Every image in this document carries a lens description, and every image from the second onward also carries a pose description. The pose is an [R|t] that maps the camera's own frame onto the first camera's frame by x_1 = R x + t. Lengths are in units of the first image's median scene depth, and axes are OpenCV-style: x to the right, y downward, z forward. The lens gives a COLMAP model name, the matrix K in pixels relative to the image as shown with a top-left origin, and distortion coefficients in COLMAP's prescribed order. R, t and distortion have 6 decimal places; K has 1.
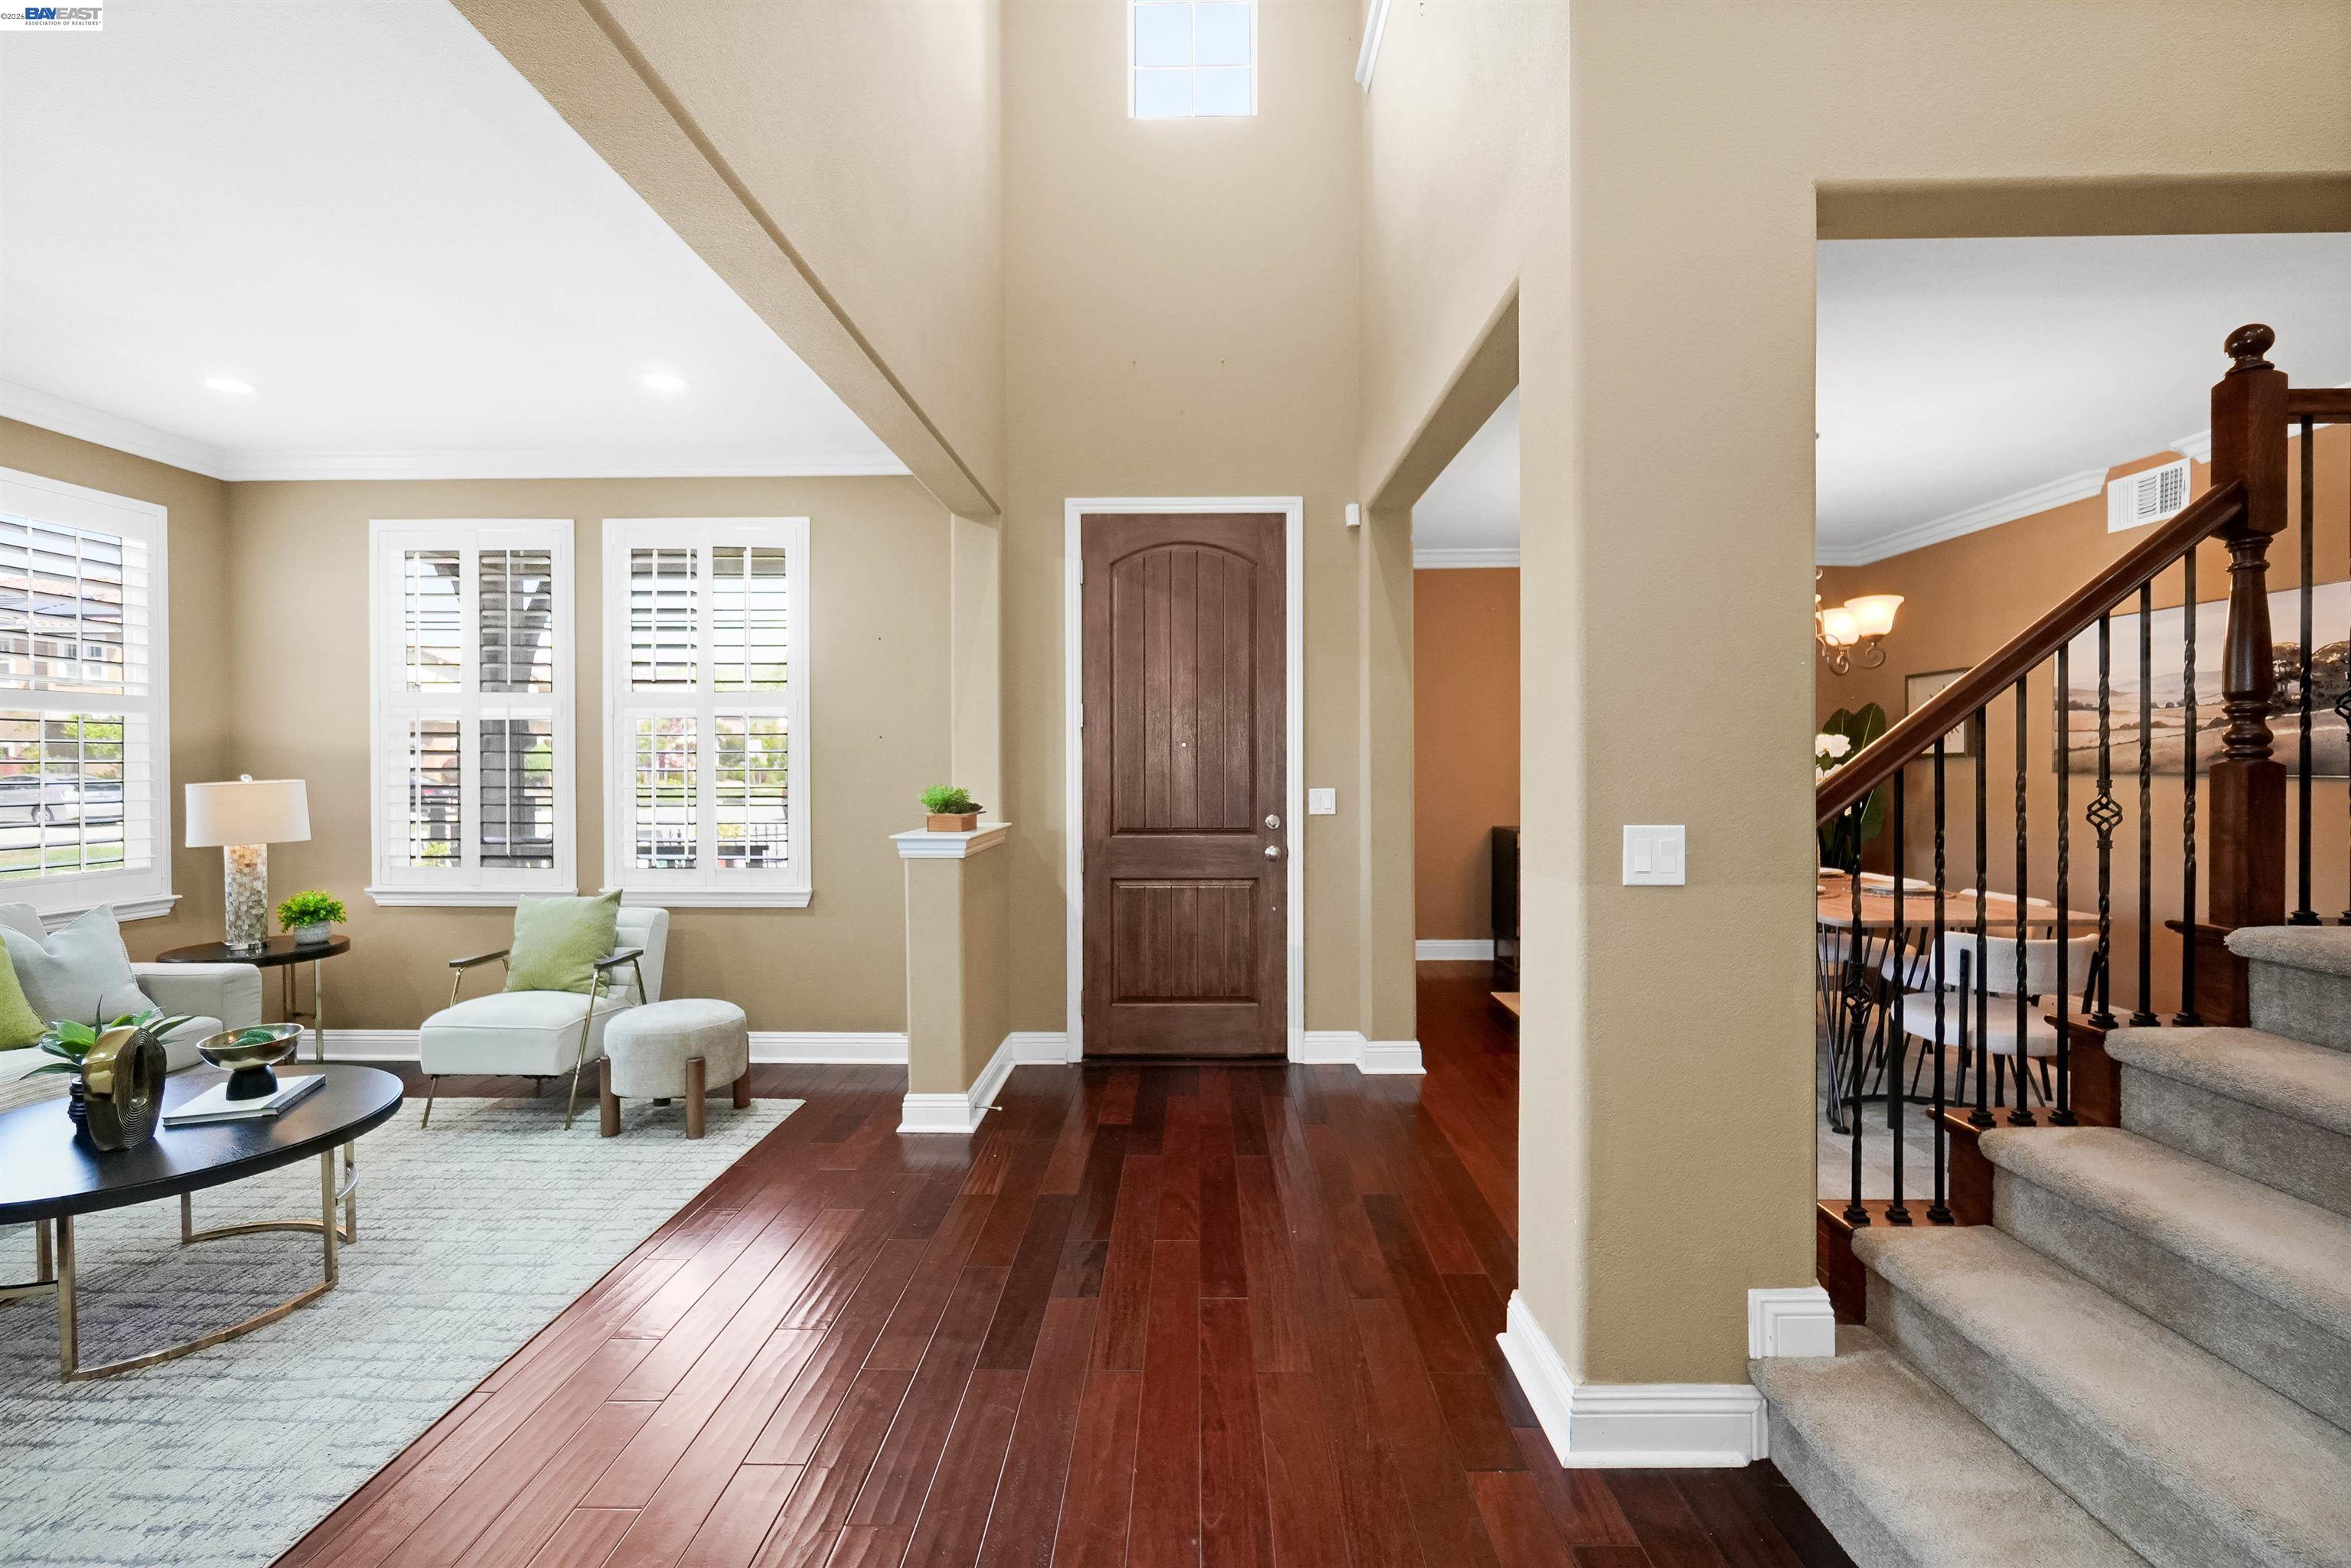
lens RADIAL K [[1037.4, 0, 1176.8], [0, 1037.4, 758.4], [0, 0, 1]] dist [-0.001495, 0.000221]
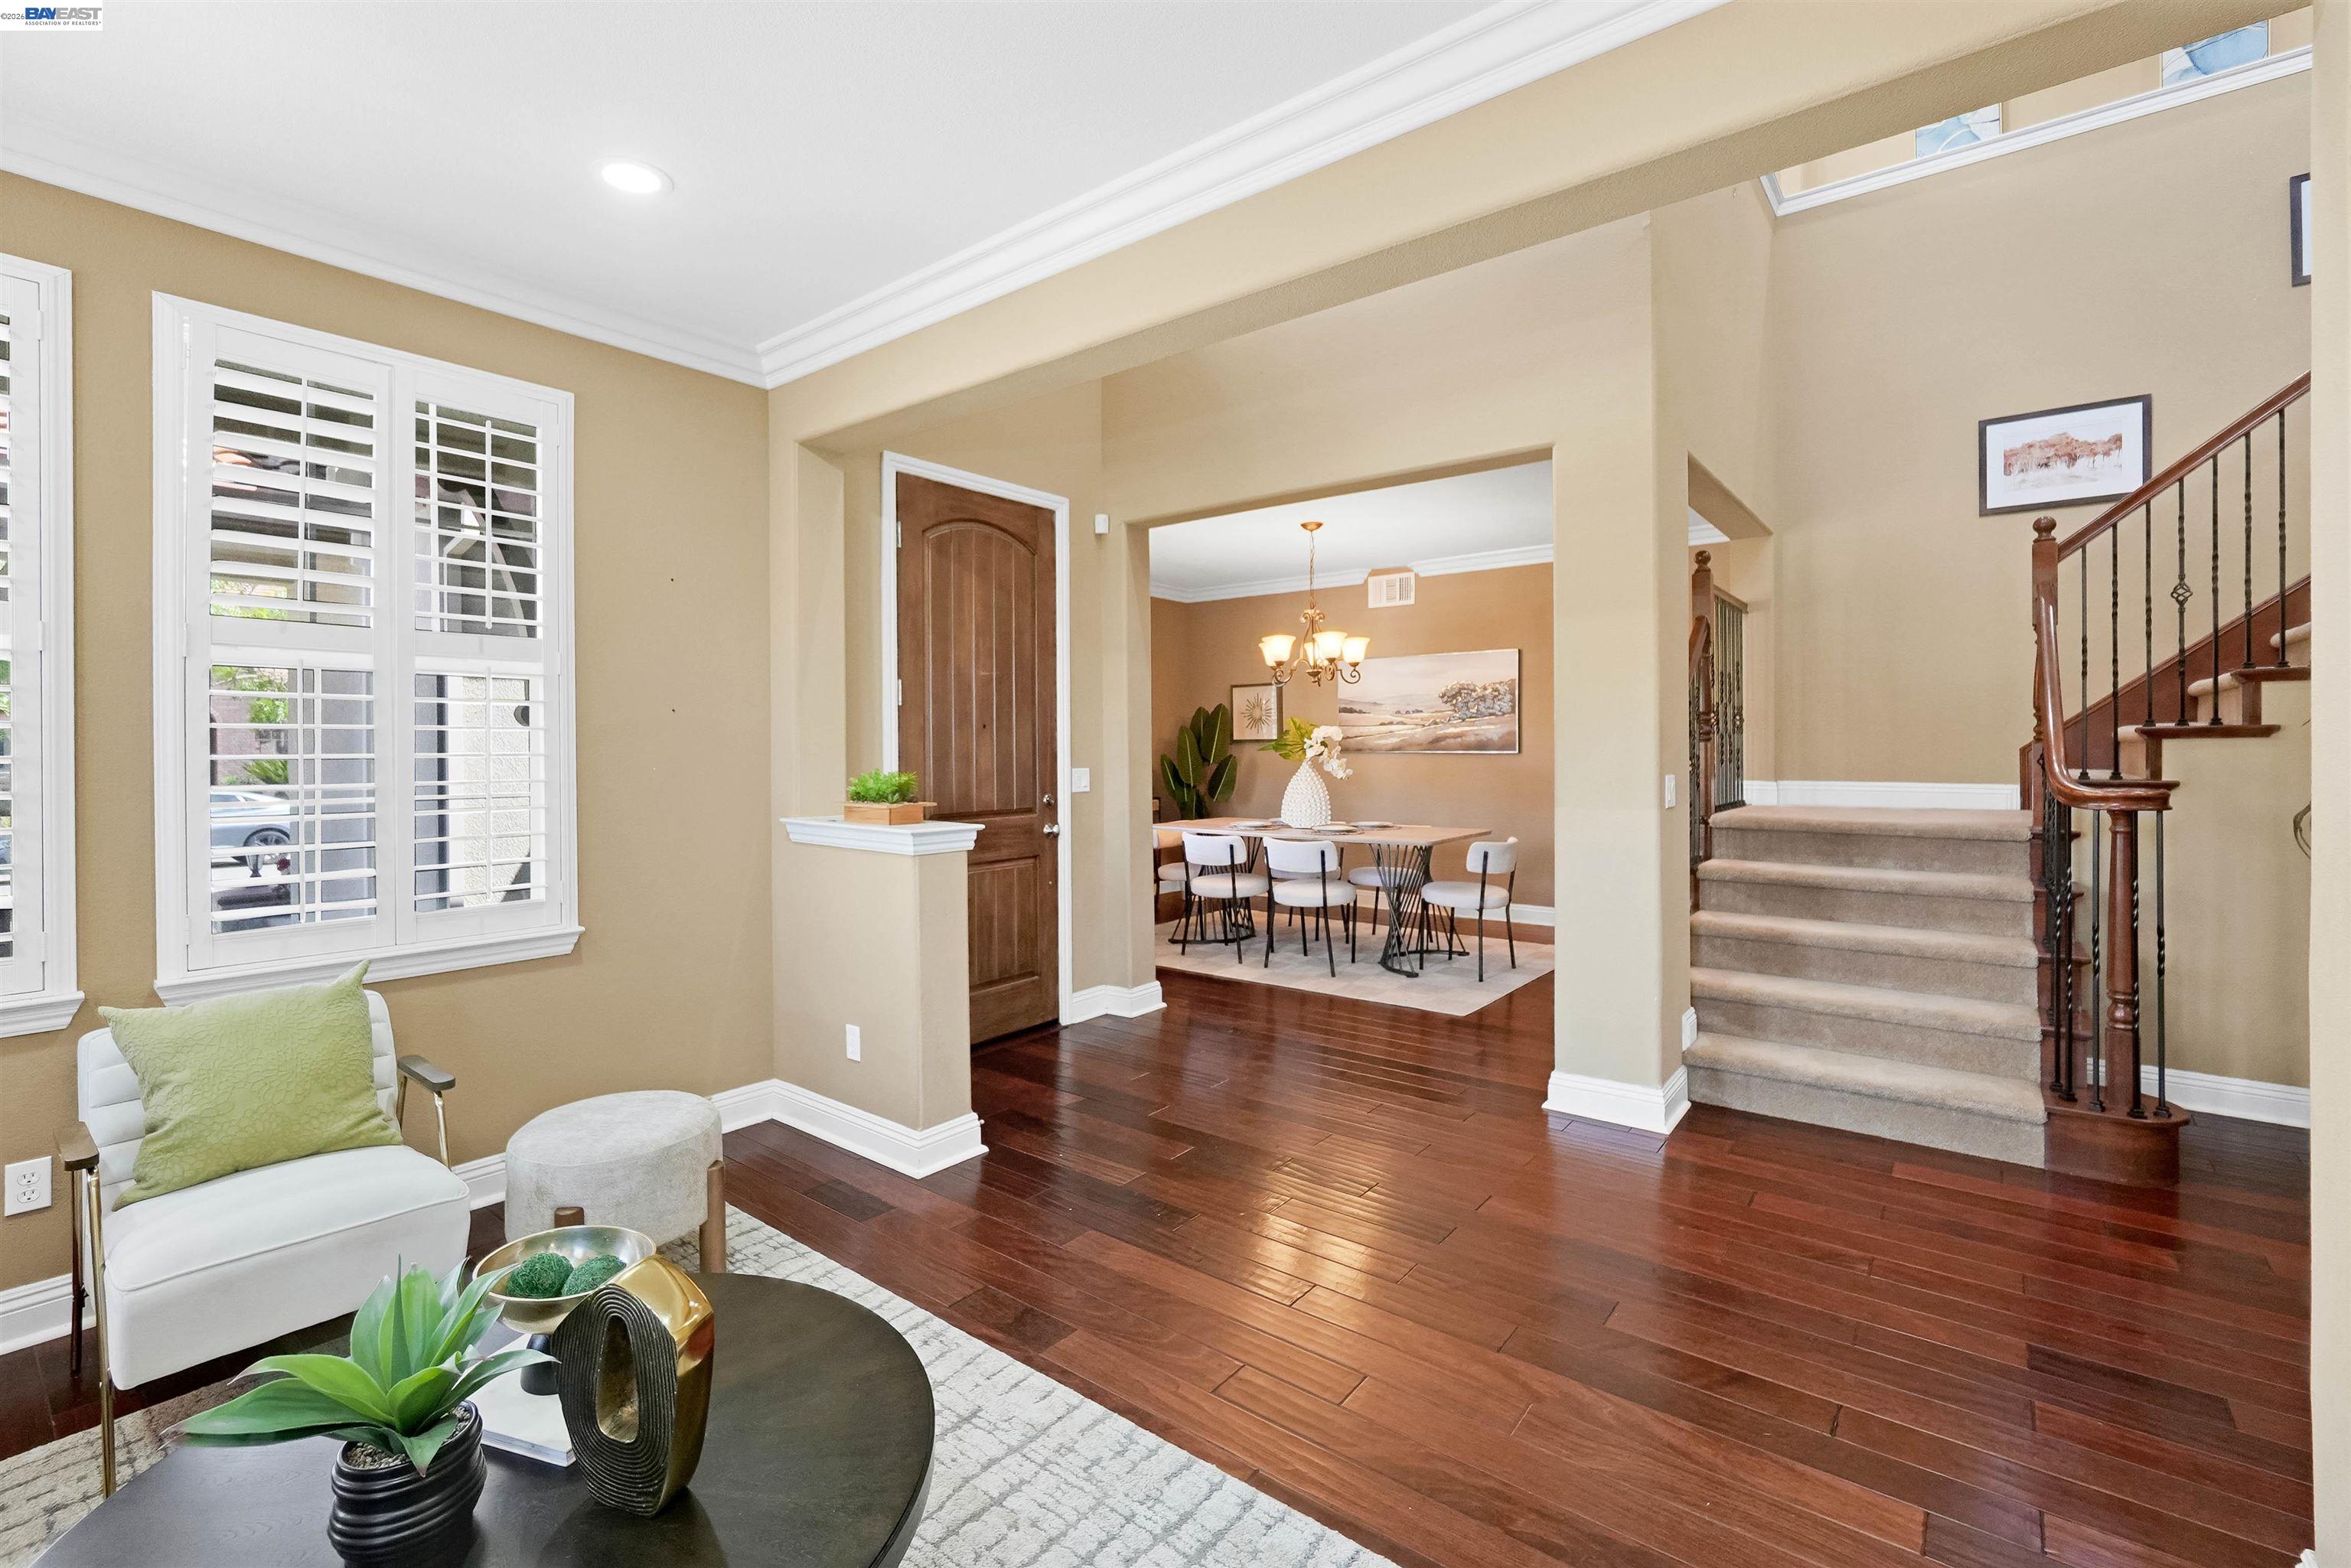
lens RADIAL K [[1028.6, 0, 1162.5], [0, 1028.6, 751.9], [0, 0, 1]] dist [-0.001757, -0.000077]
pose [[0.614941, -0.004873, 0.788558, -0.659716], [0.001877, 0.999987, 0.004715, 0.005535], [-0.788571, -0.001419, 0.614942, 0.264842]]
